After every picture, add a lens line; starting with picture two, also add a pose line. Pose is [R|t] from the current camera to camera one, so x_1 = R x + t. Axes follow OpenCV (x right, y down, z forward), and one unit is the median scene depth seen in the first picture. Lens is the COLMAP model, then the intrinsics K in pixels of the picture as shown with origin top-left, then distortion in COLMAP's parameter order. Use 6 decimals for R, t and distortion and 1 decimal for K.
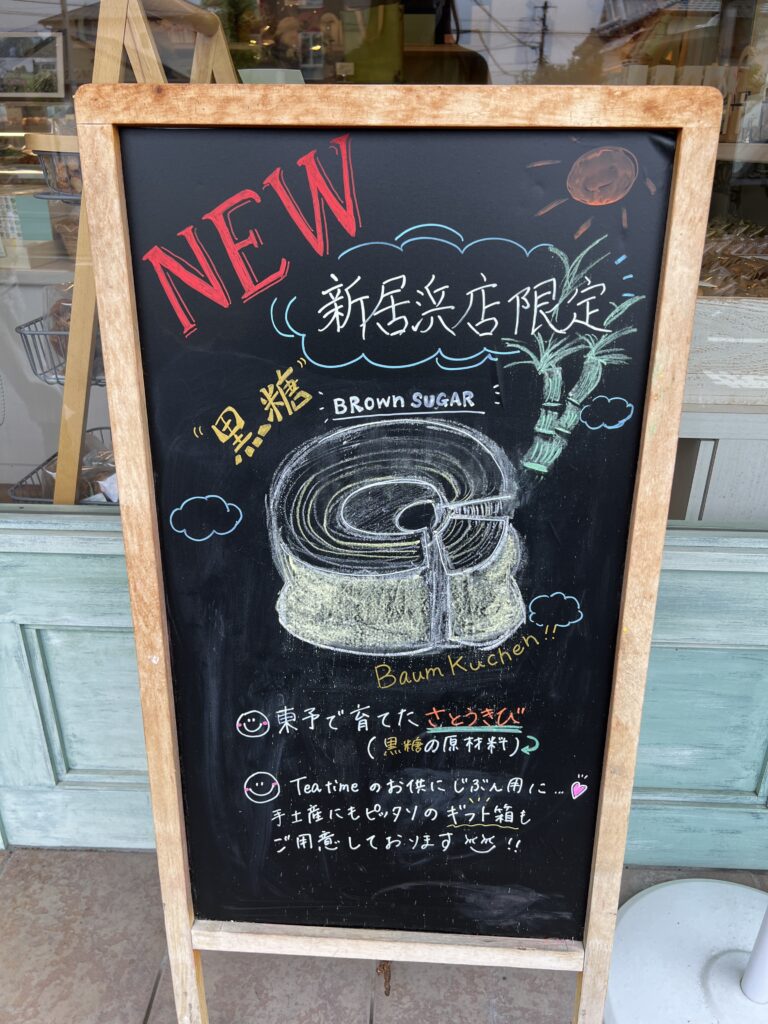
lens RADIAL K [[786.9, 0, 381.3], [0, 786.9, 511.5], [0, 0, 1]] dist [-0.013750, -0.014784]
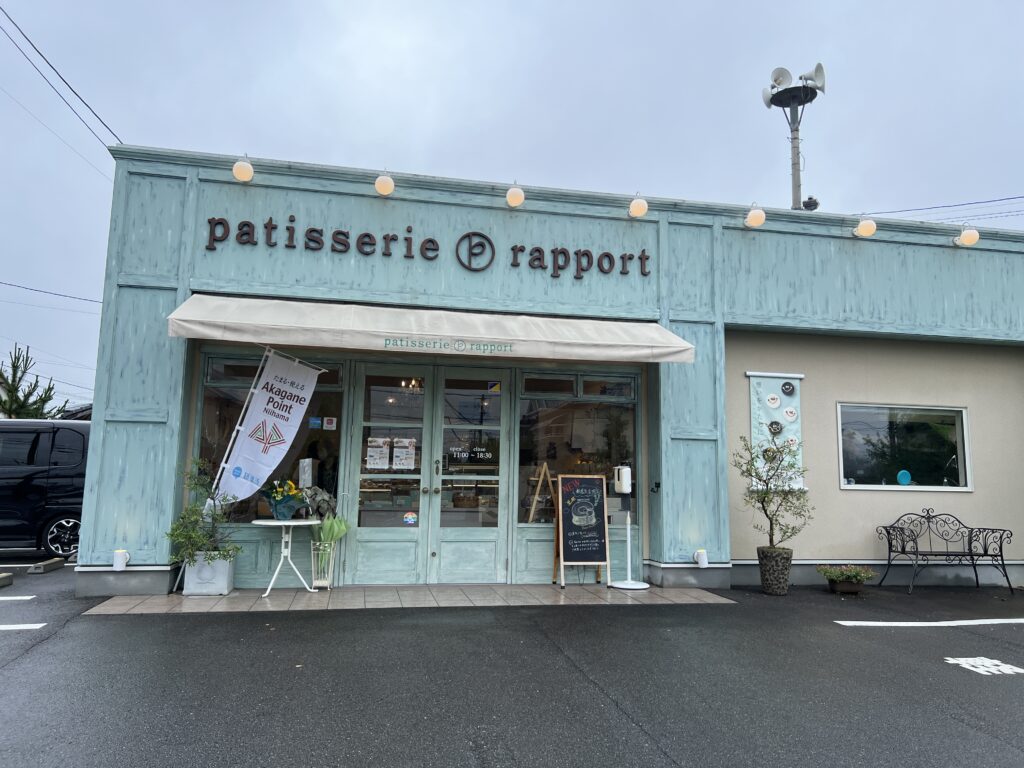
lens RADIAL K [[786.9, 0, 512.8], [0, 786.9, 383.9], [0, 0, 1]] dist [-0.013750, -0.014784]
pose [[0.973746, 0.042917, 0.223555, -3.252497], [0.086655, 0.838241, -0.538371, 4.078170], [-0.210498, 0.543609, 0.812515, -8.115144]]
